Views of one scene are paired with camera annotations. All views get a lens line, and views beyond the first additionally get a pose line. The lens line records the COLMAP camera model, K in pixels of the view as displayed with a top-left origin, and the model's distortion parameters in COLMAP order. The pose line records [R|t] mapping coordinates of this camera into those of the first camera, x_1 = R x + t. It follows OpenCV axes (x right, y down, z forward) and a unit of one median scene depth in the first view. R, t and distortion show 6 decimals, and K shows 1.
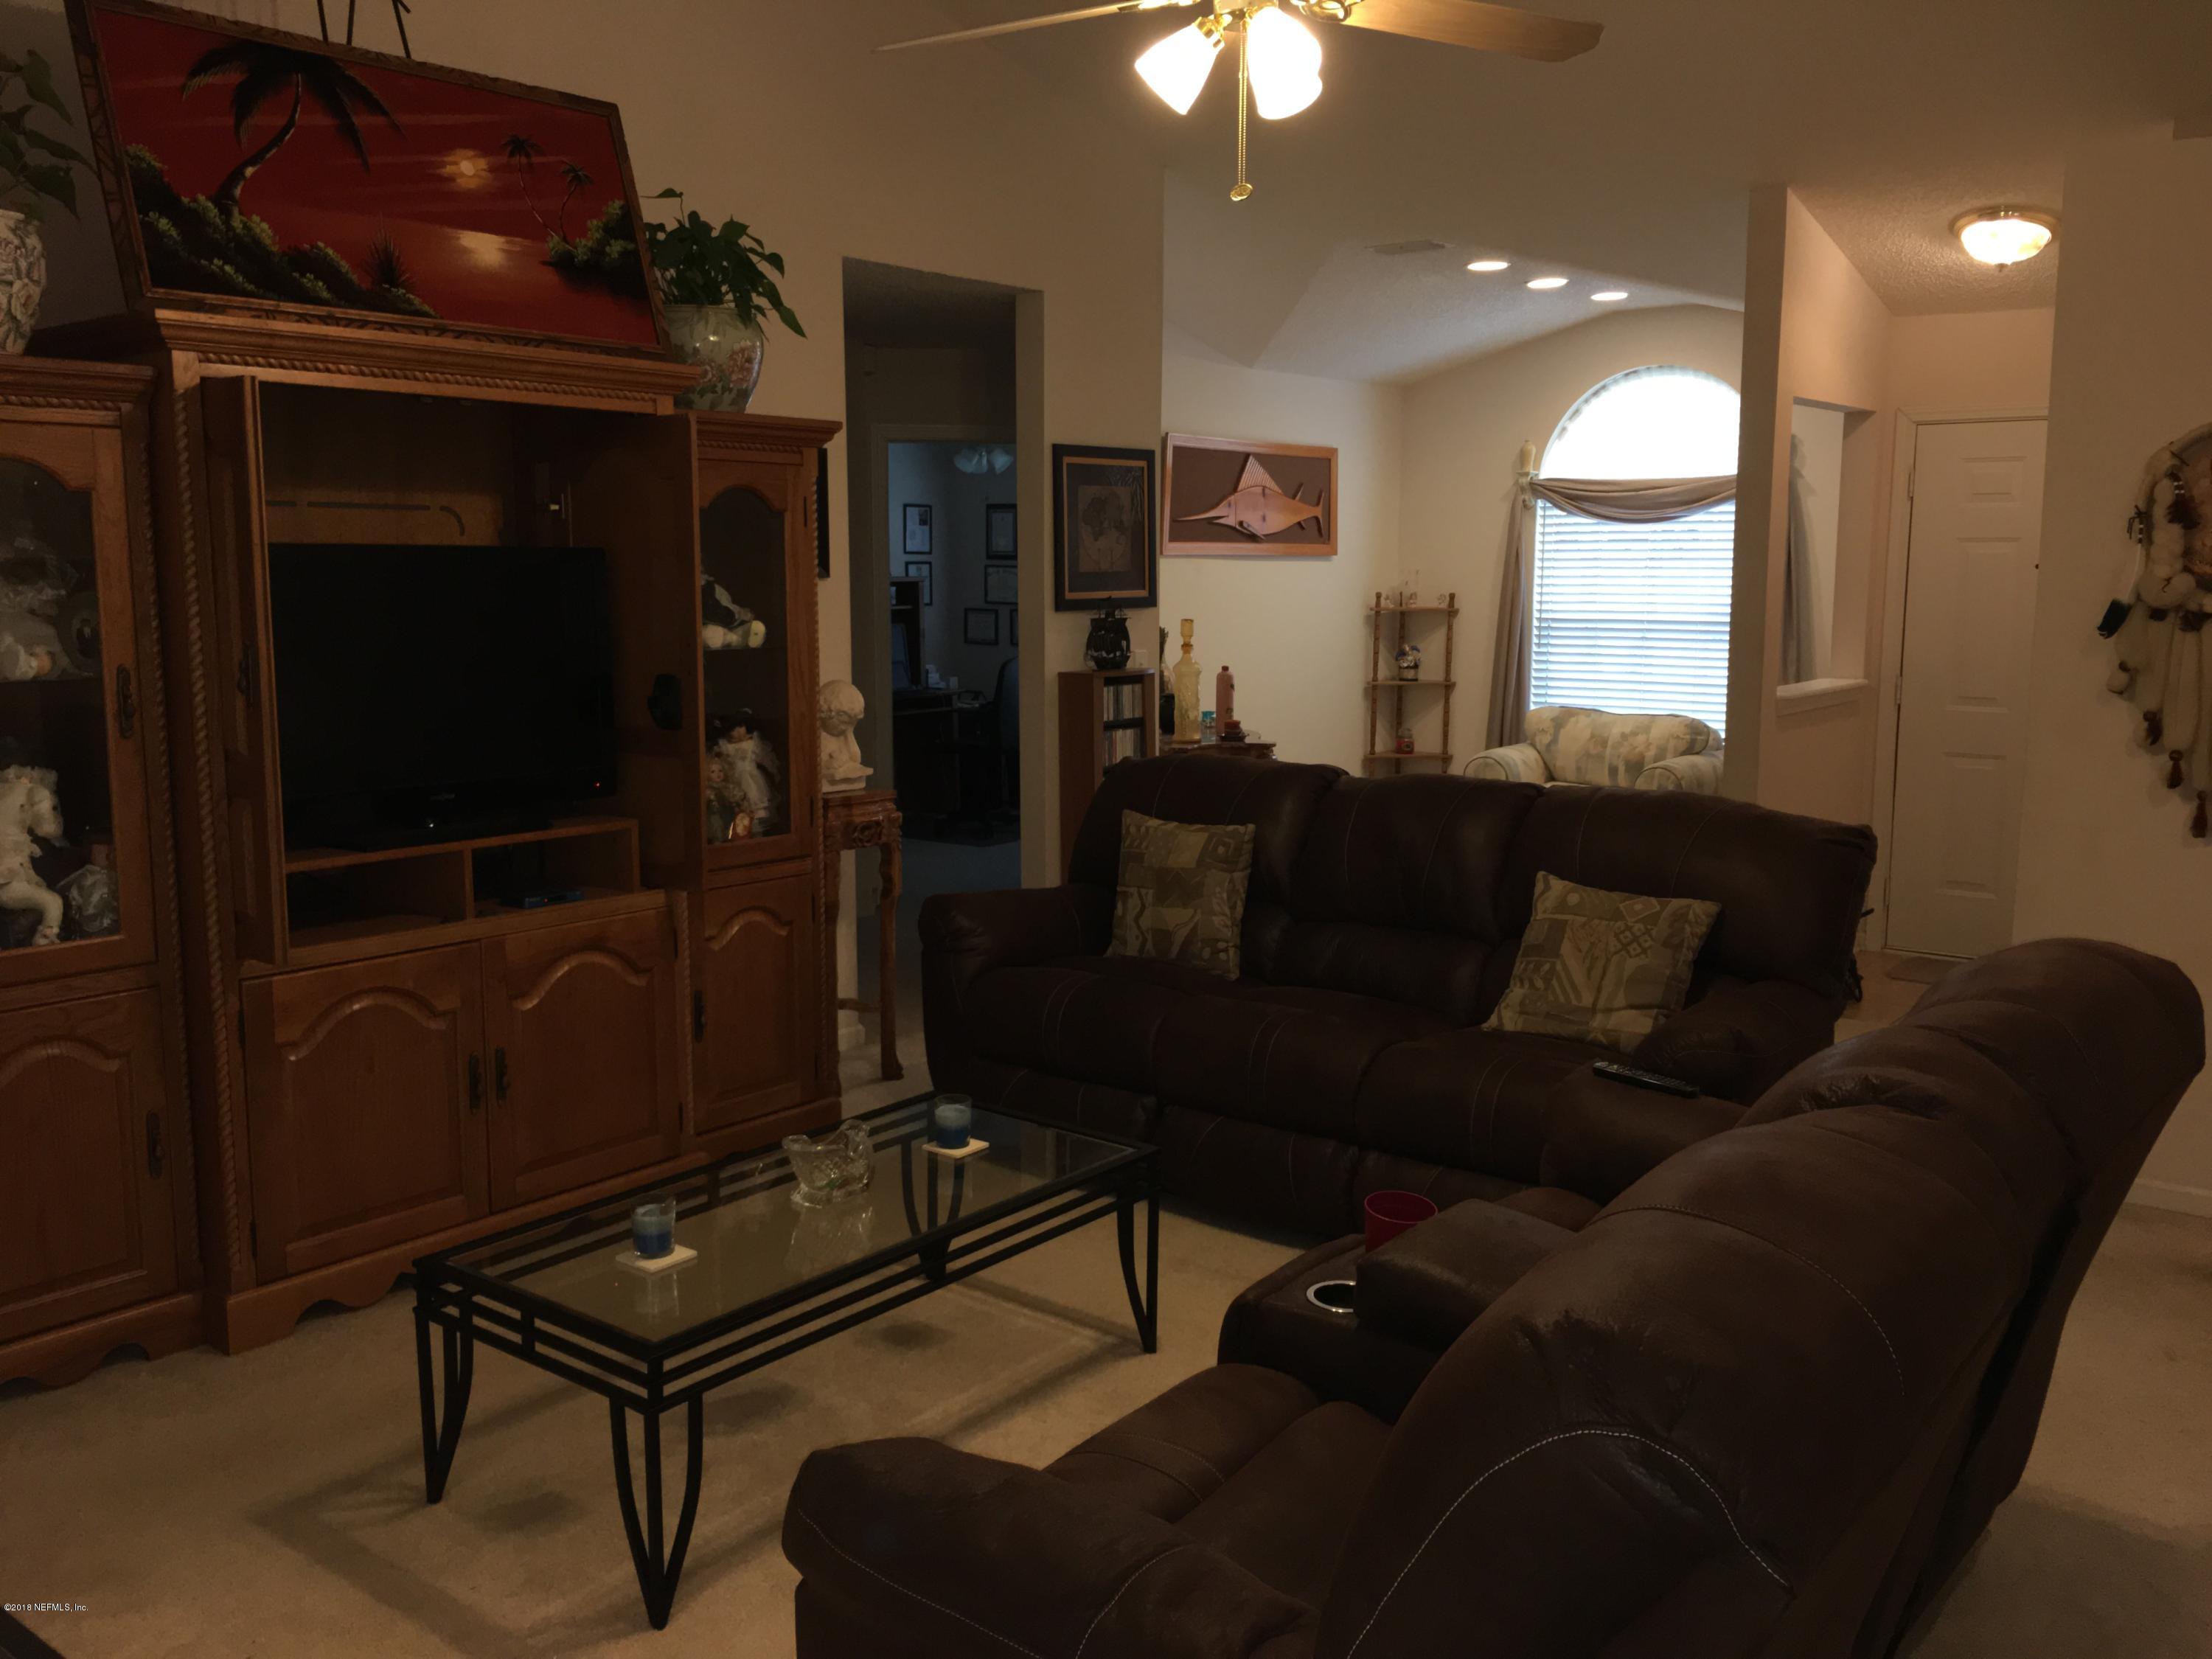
lens RADIAL K [[1879.5, 0, 1107.7], [0, 1879.5, 816.5], [0, 0, 1]] dist [0.068853, -0.086383]
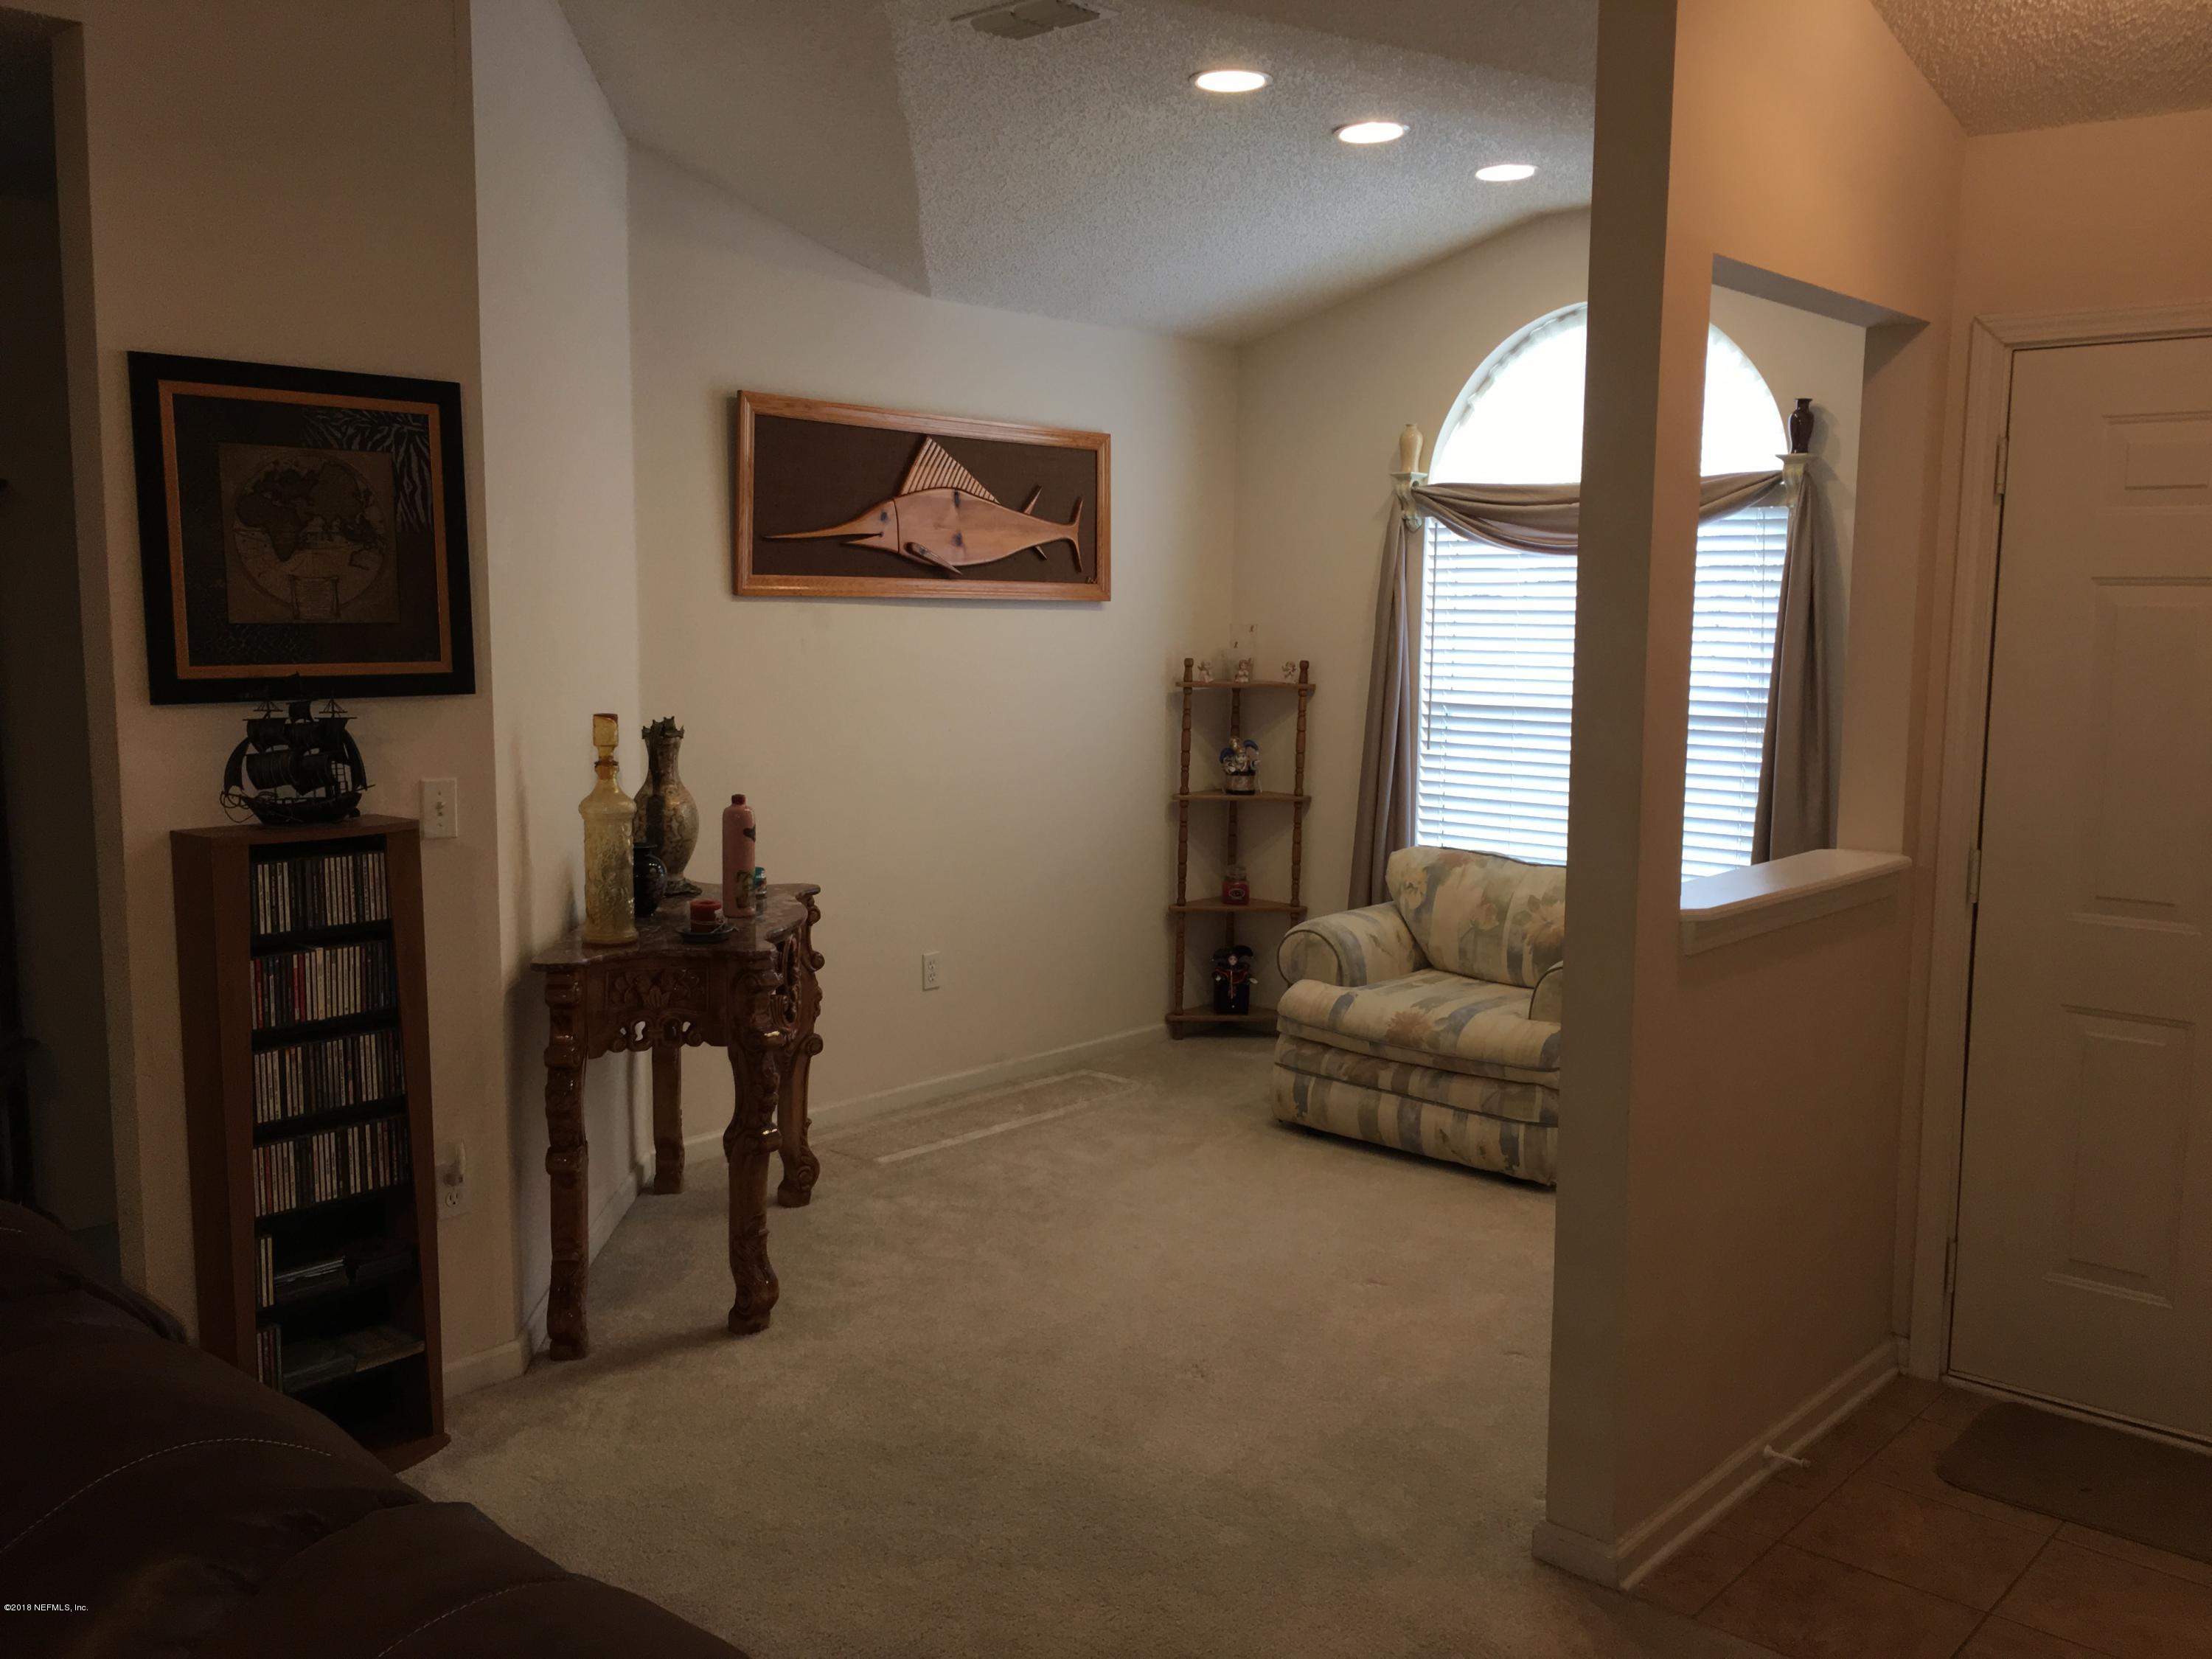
lens RADIAL K [[1879.5, 0, 1110.2], [0, 1879.5, 825.4], [0, 0, 1]] dist [0.068853, -0.086383]
pose [[0.997714, 0.017495, -0.065268, 0.176504], [-0.018795, 0.999636, -0.019364, -0.053040], [0.064905, 0.020547, 0.997680, 0.385278]]
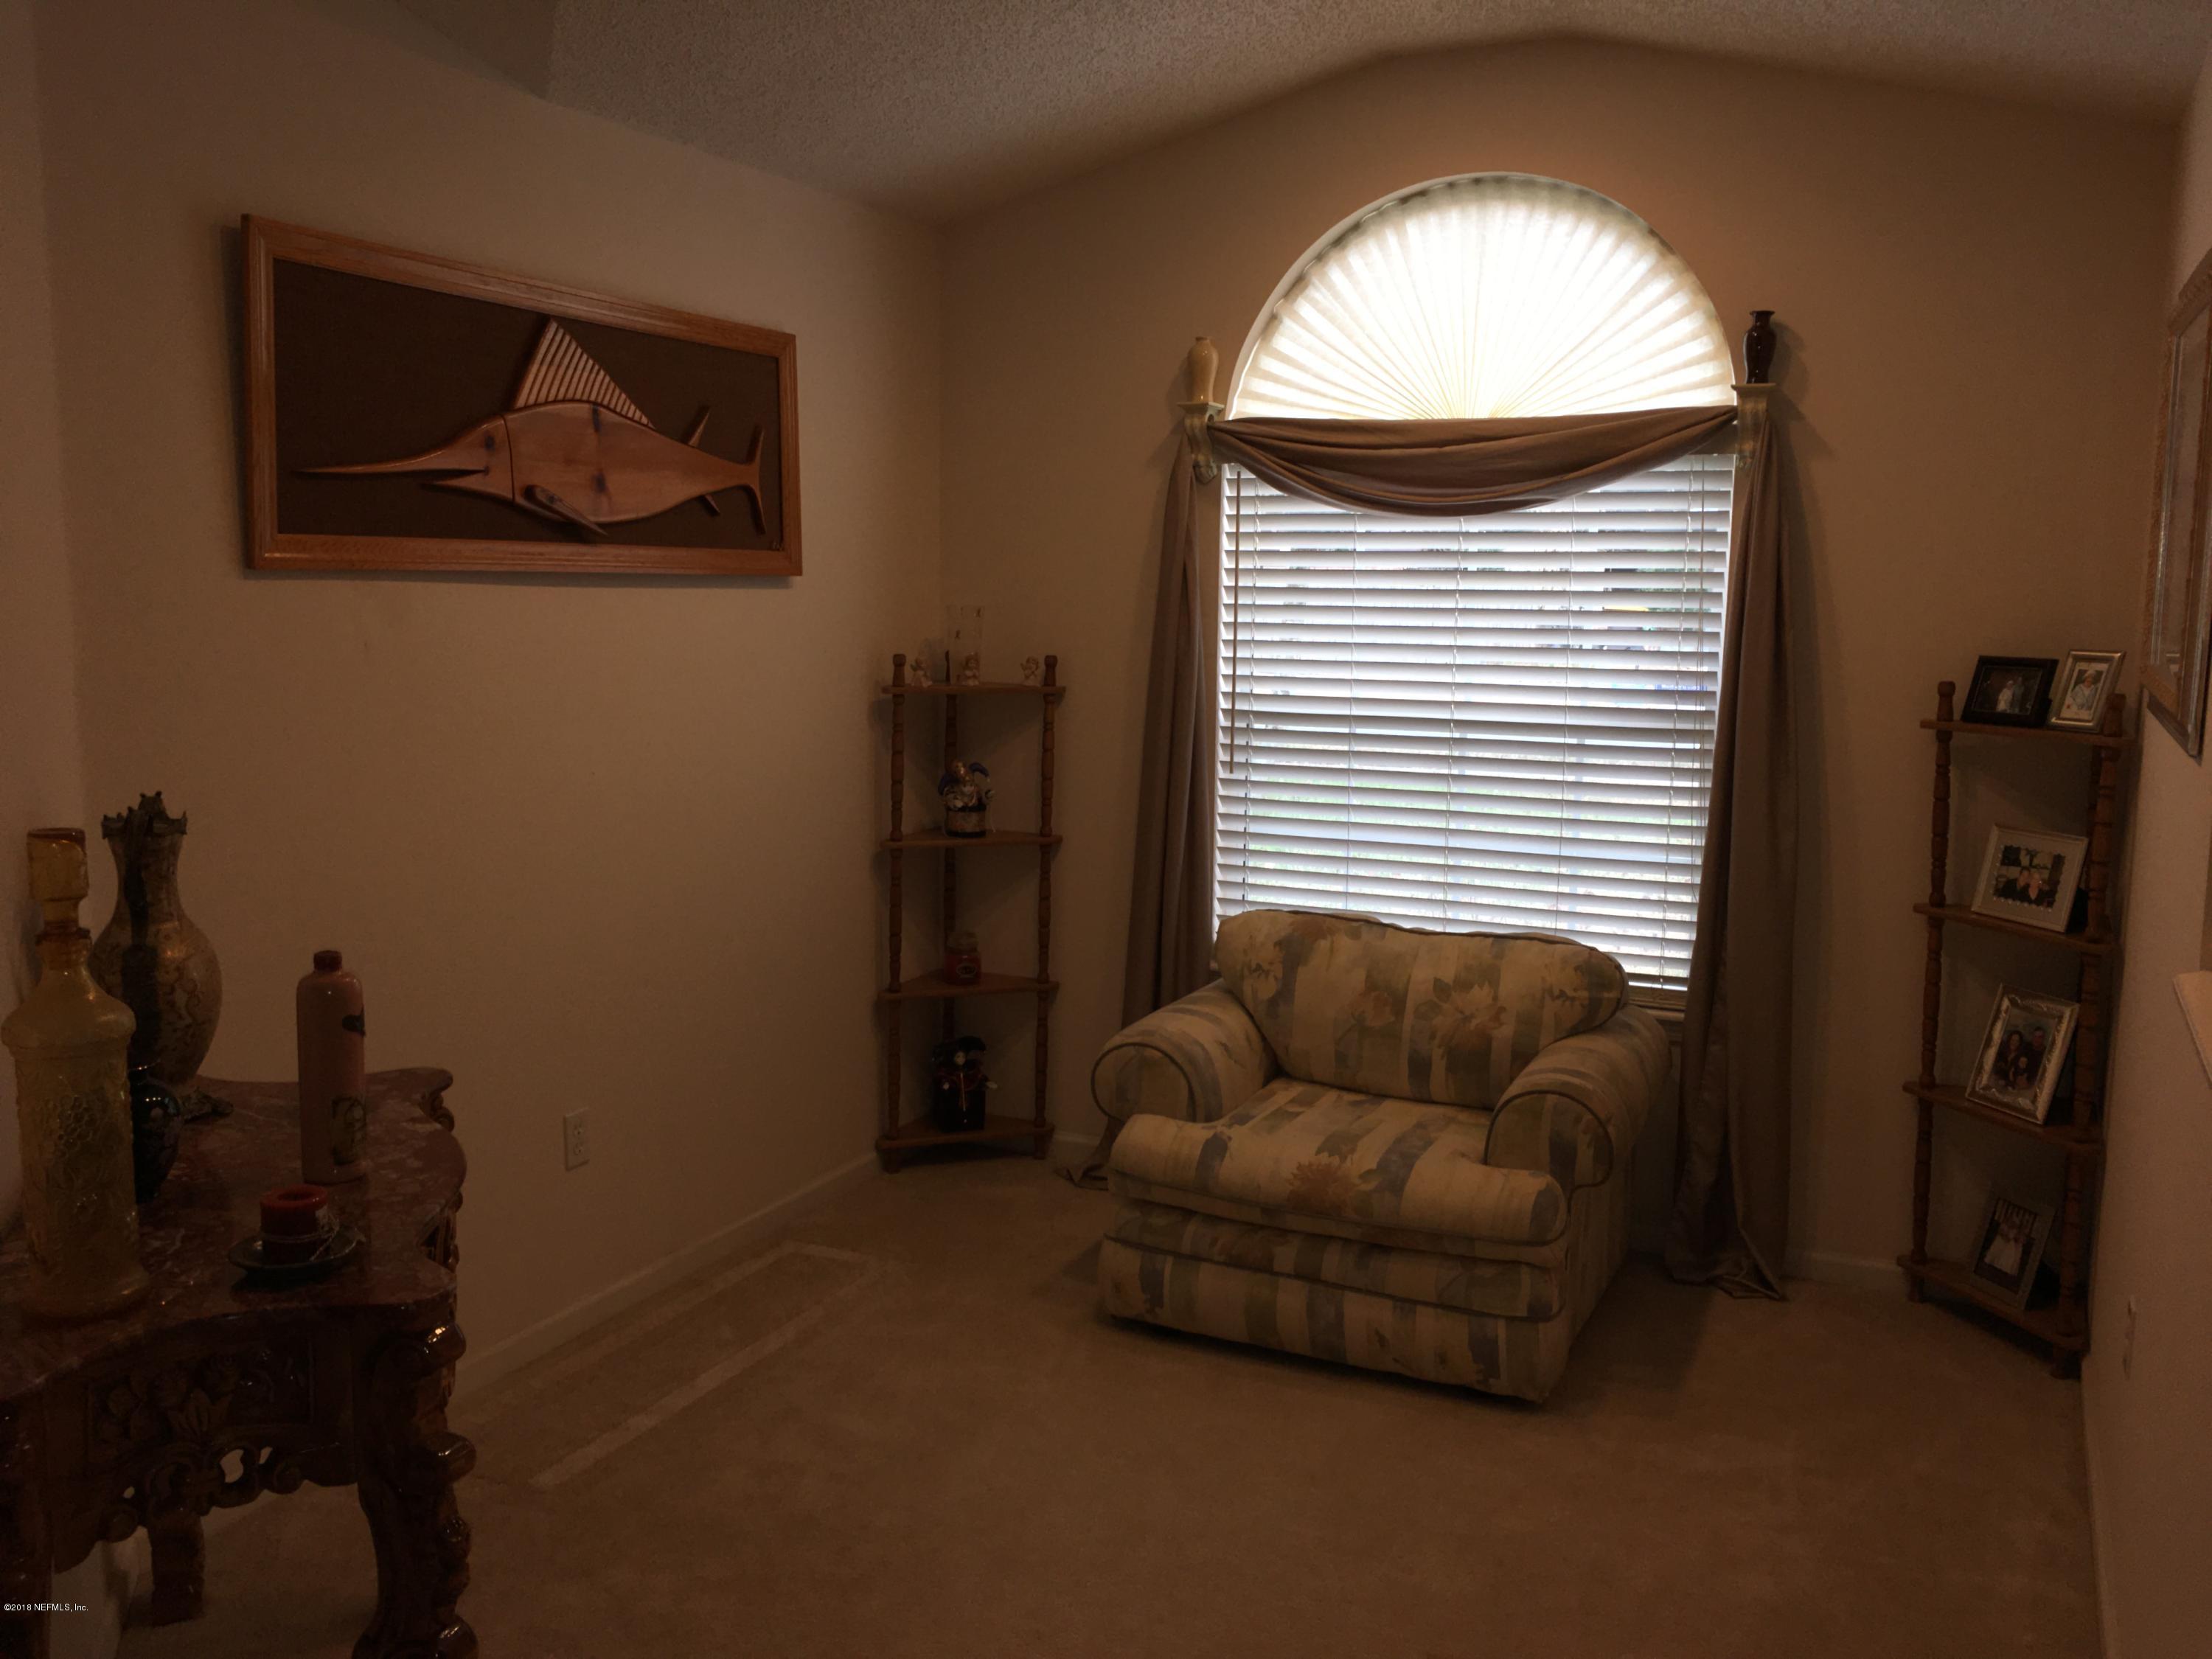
lens RADIAL K [[1879.5, 0, 1114.0], [0, 1879.5, 831.3], [0, 0, 1]] dist [0.068853, -0.086383]
pose [[0.974360, -0.021201, 0.223993, 0.098571], [0.021060, 0.999774, 0.003020, -0.082578], [-0.224006, 0.001774, 0.974586, 0.580723]]
